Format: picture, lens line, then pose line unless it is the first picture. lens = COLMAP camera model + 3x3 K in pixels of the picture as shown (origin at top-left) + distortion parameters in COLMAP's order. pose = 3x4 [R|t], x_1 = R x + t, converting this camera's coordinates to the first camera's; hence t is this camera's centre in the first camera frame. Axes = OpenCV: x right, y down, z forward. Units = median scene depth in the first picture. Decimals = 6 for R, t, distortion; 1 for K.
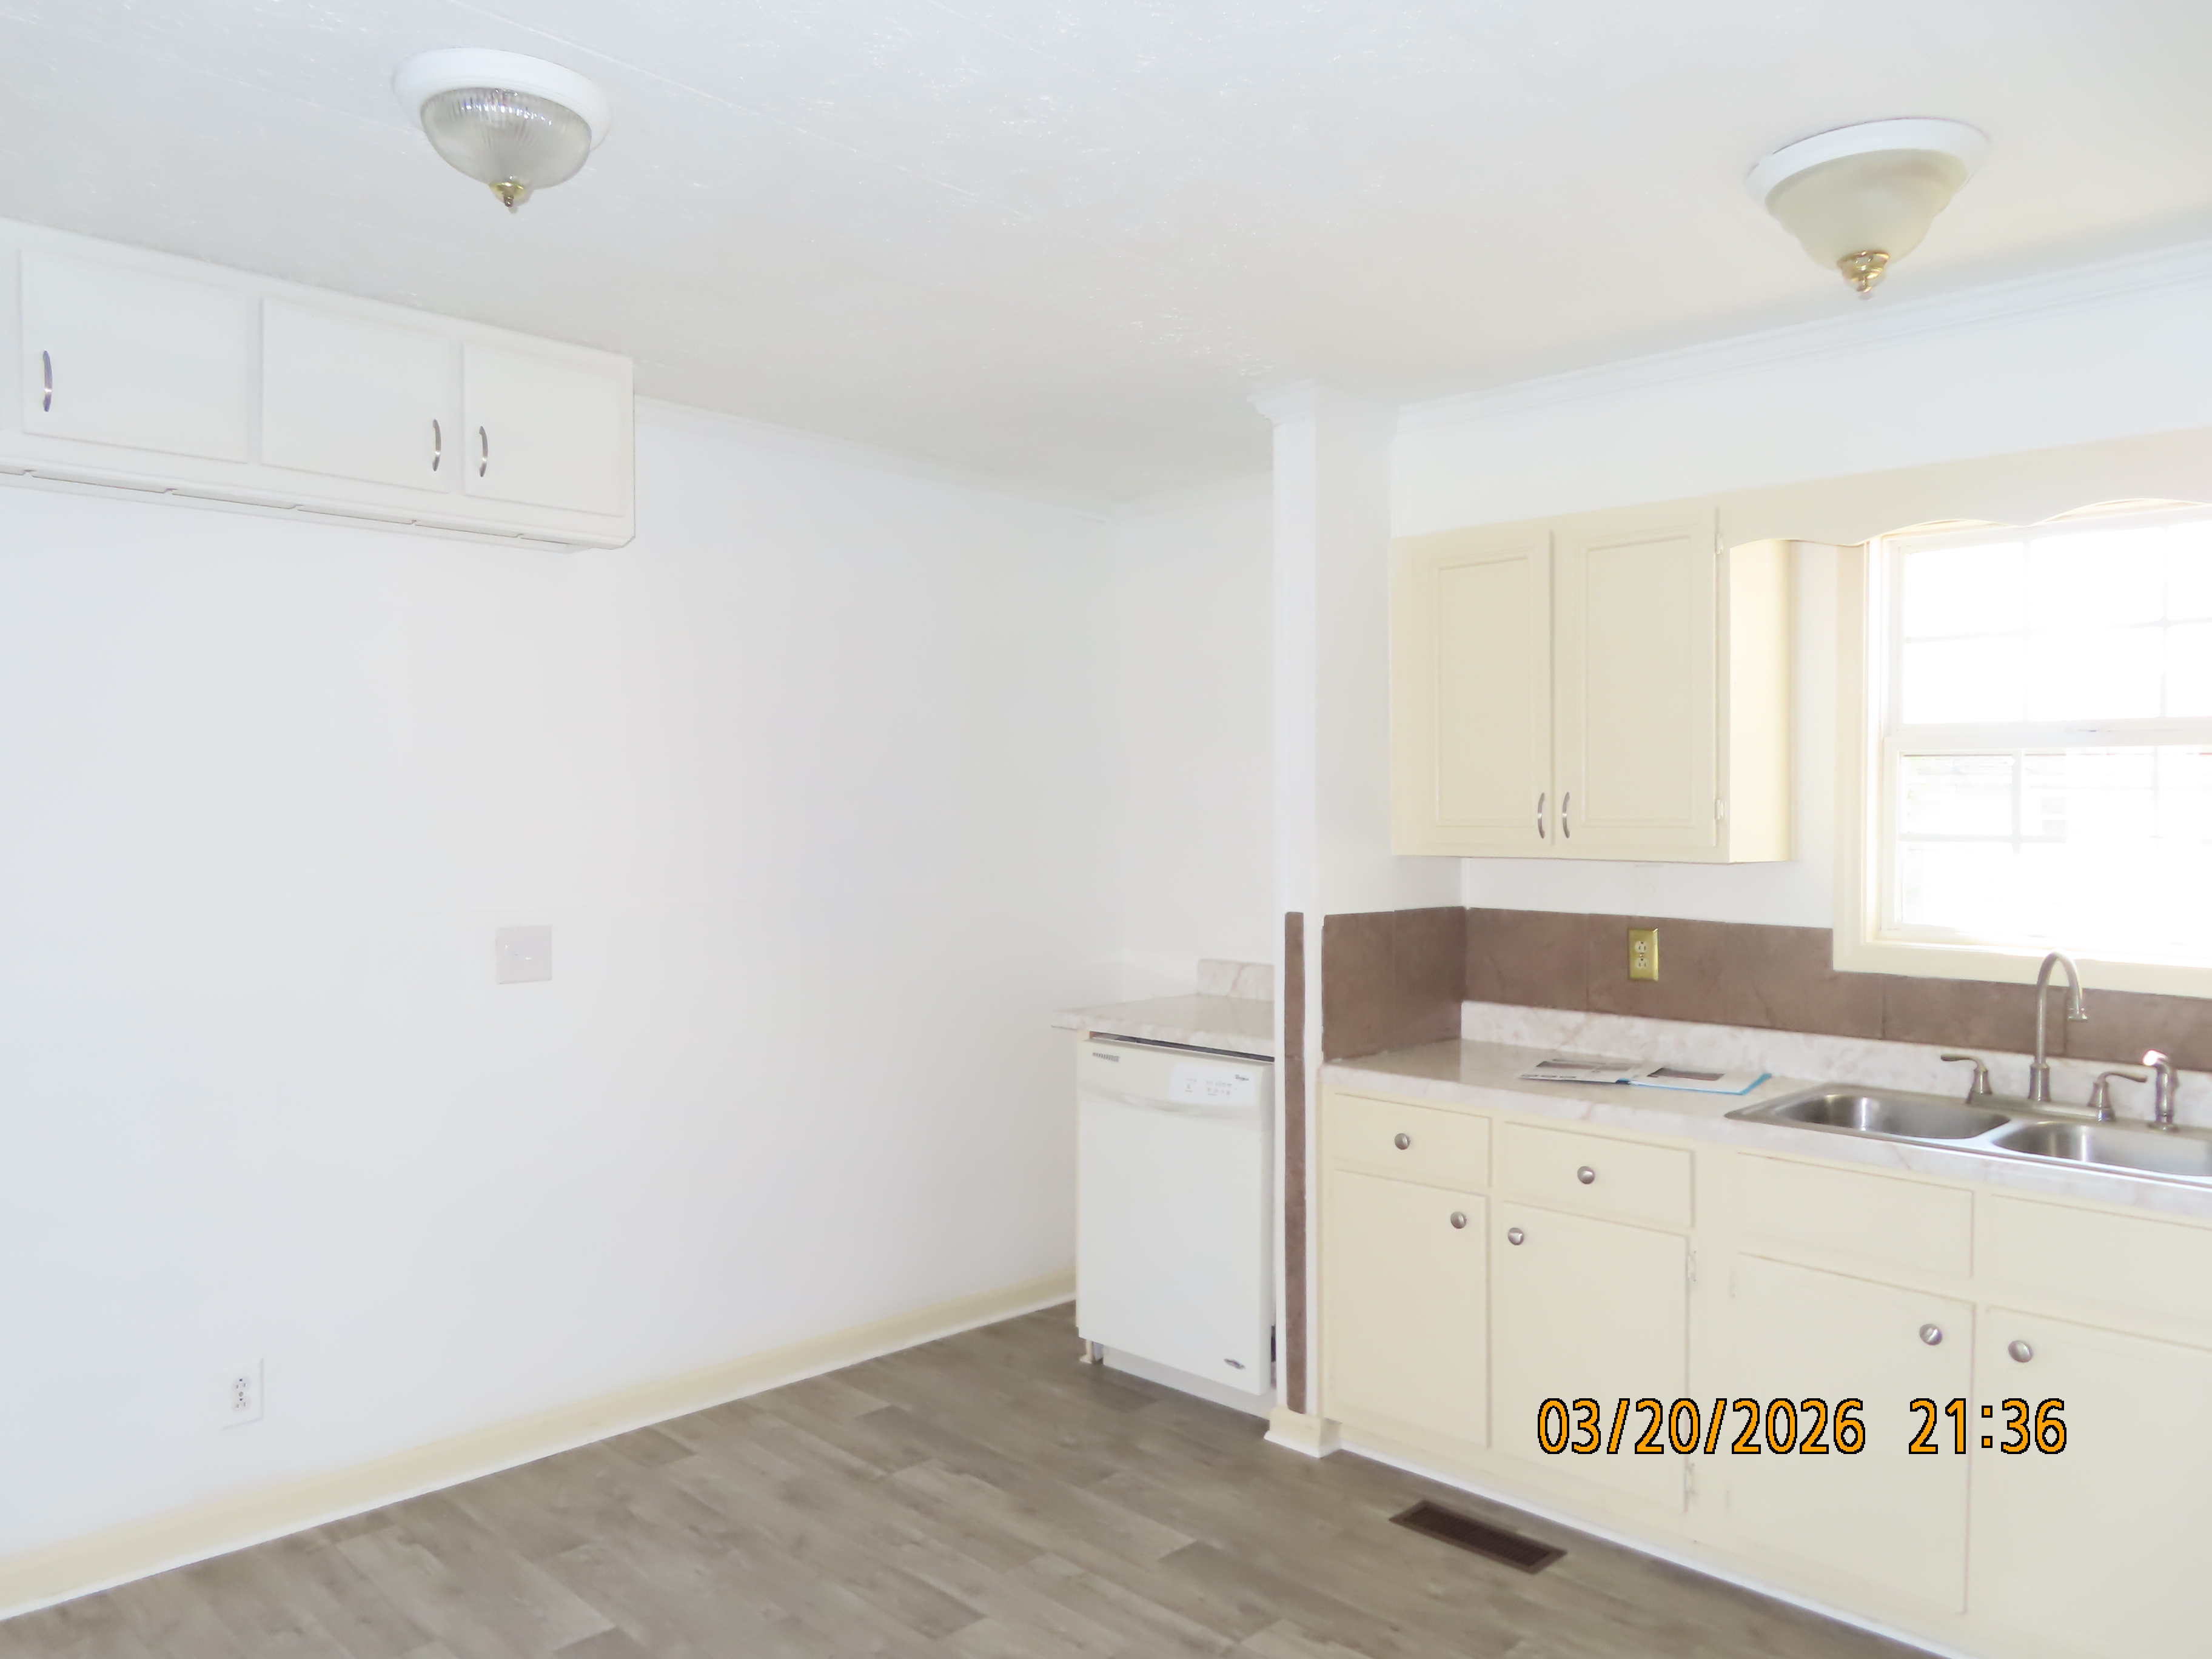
lens RADIAL K [[1561.6, 0, 1106.0], [0, 1561.6, 829.5], [0, 0, 1]] dist [-0.009046, -0.001266]
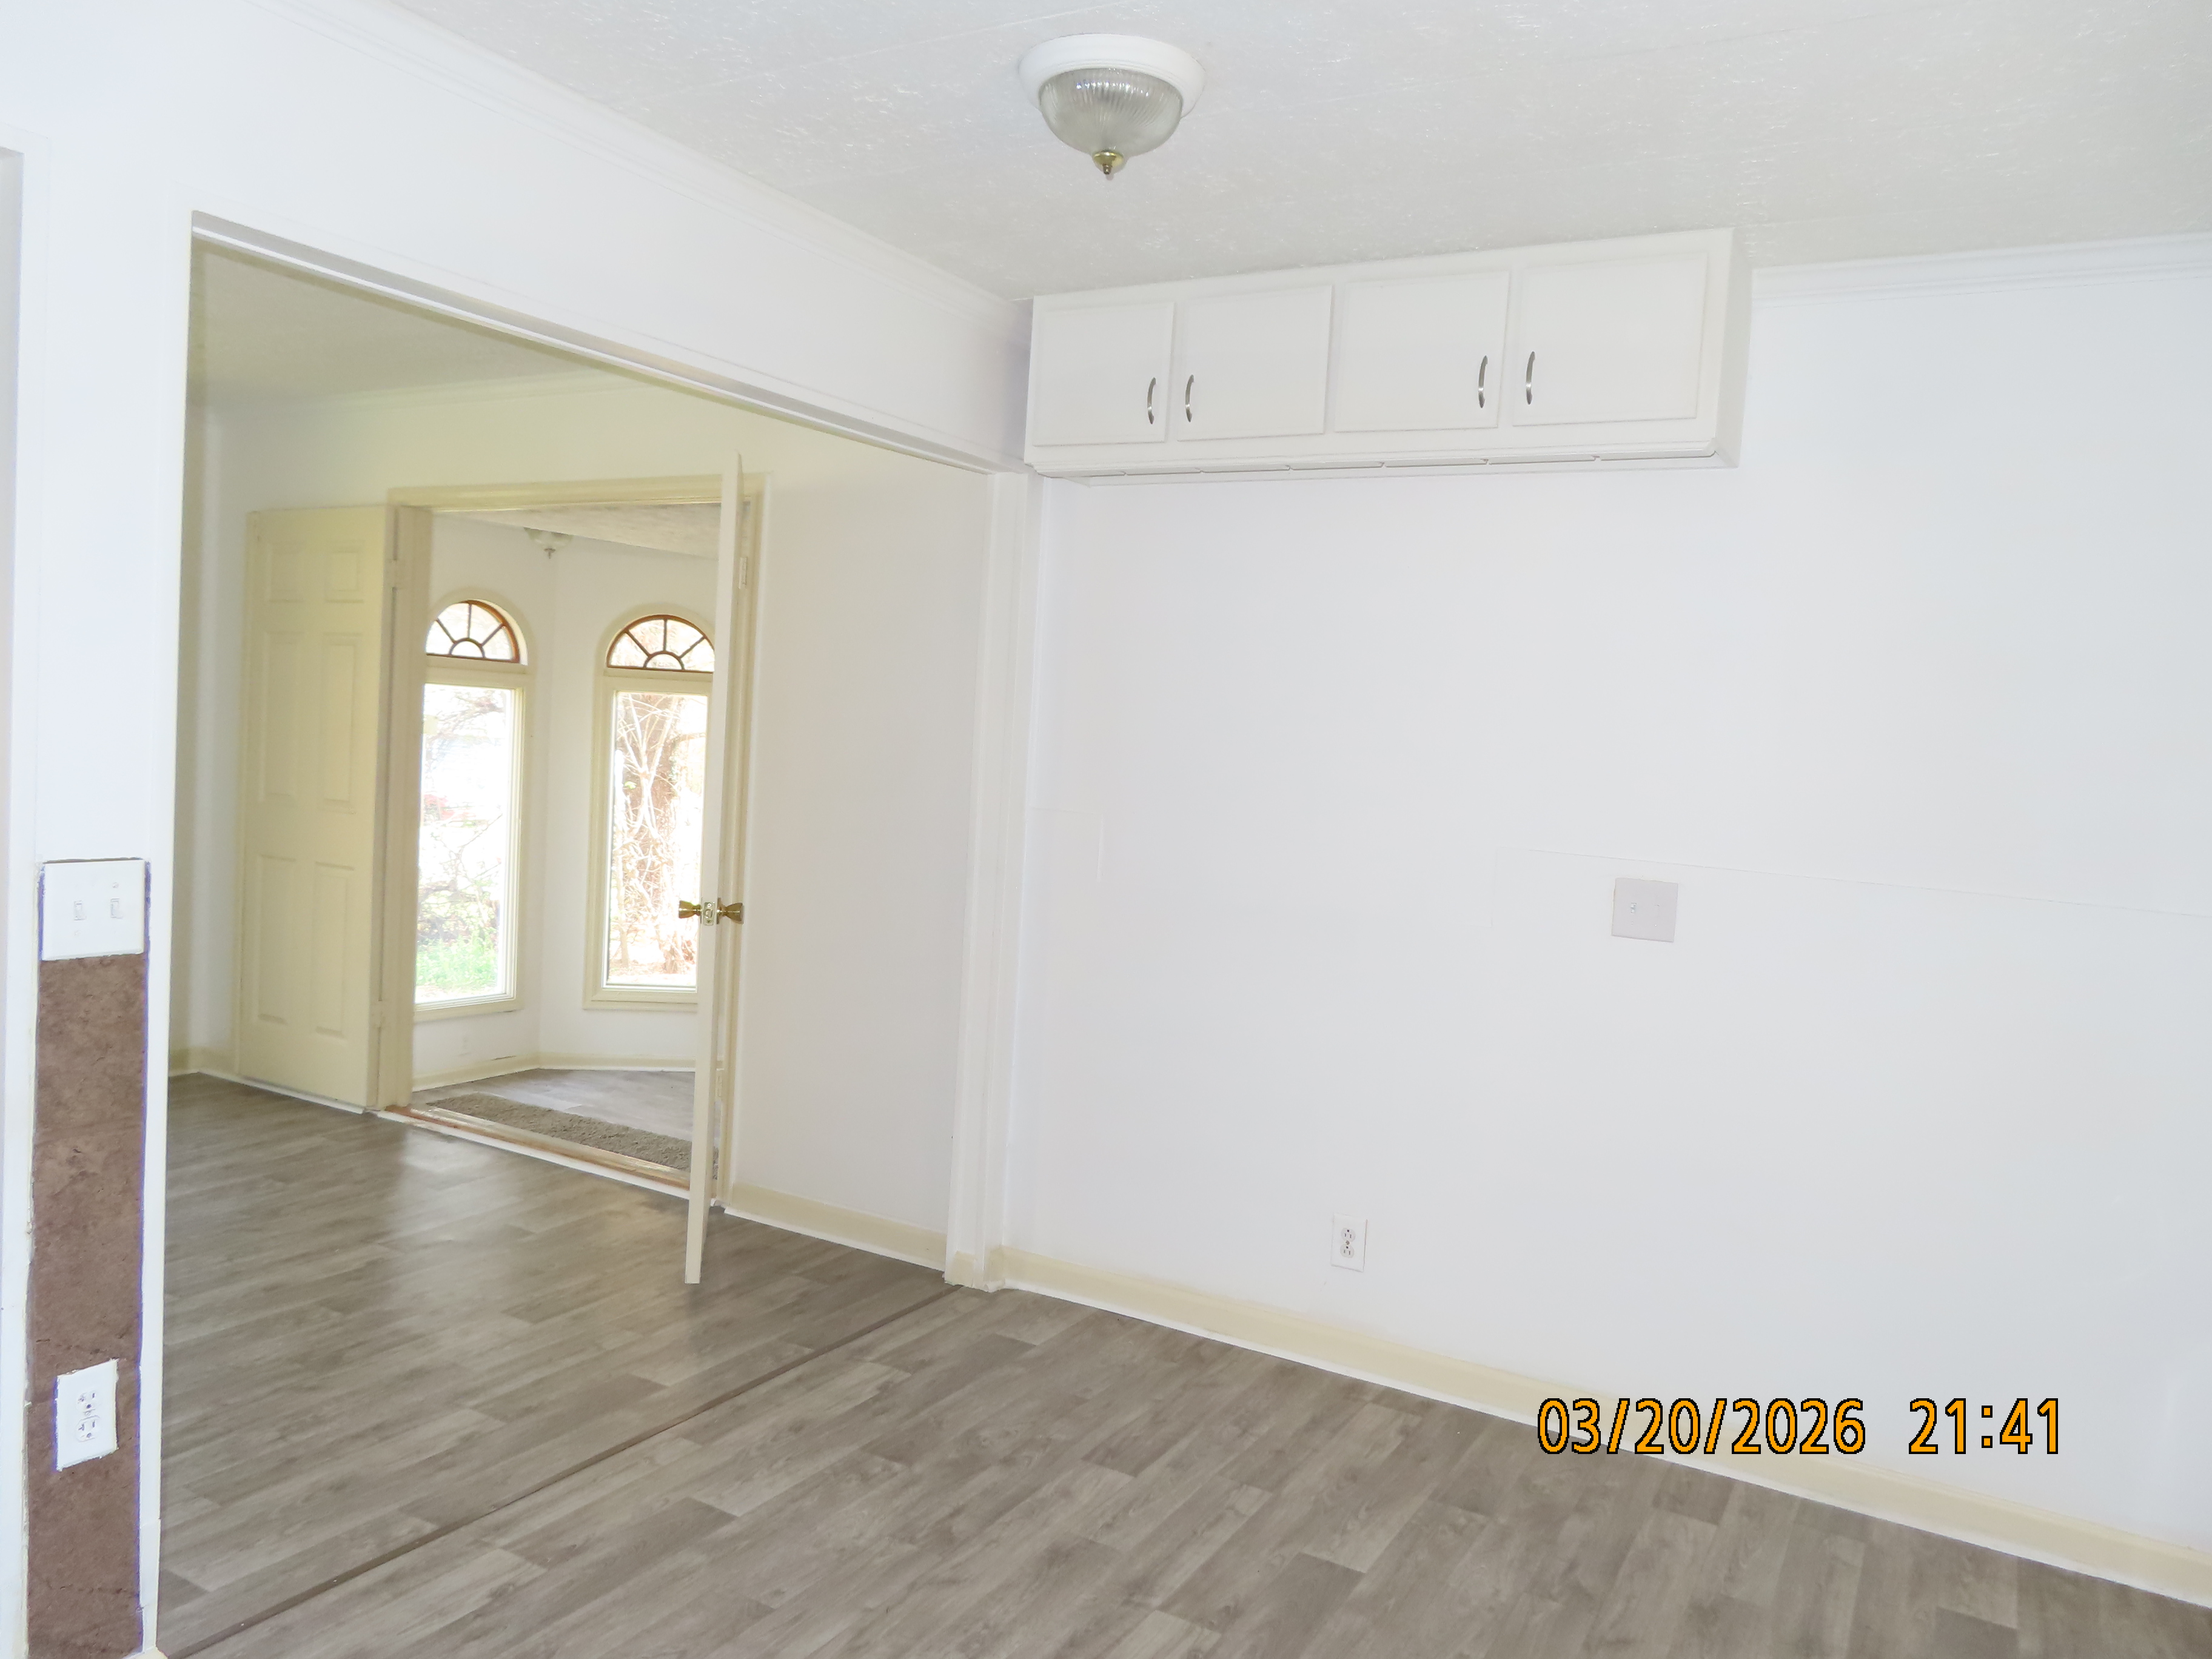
lens RADIAL K [[1578.9, 0, 1106.0], [0, 1578.9, 829.5], [0, 0, 1]] dist [-0.006005, -0.001671]
pose [[0.260147, 0.078114, -0.962404, 0.504650], [-0.069430, 0.995655, 0.062045, -0.004055], [0.963069, 0.050679, 0.264441, 0.500070]]
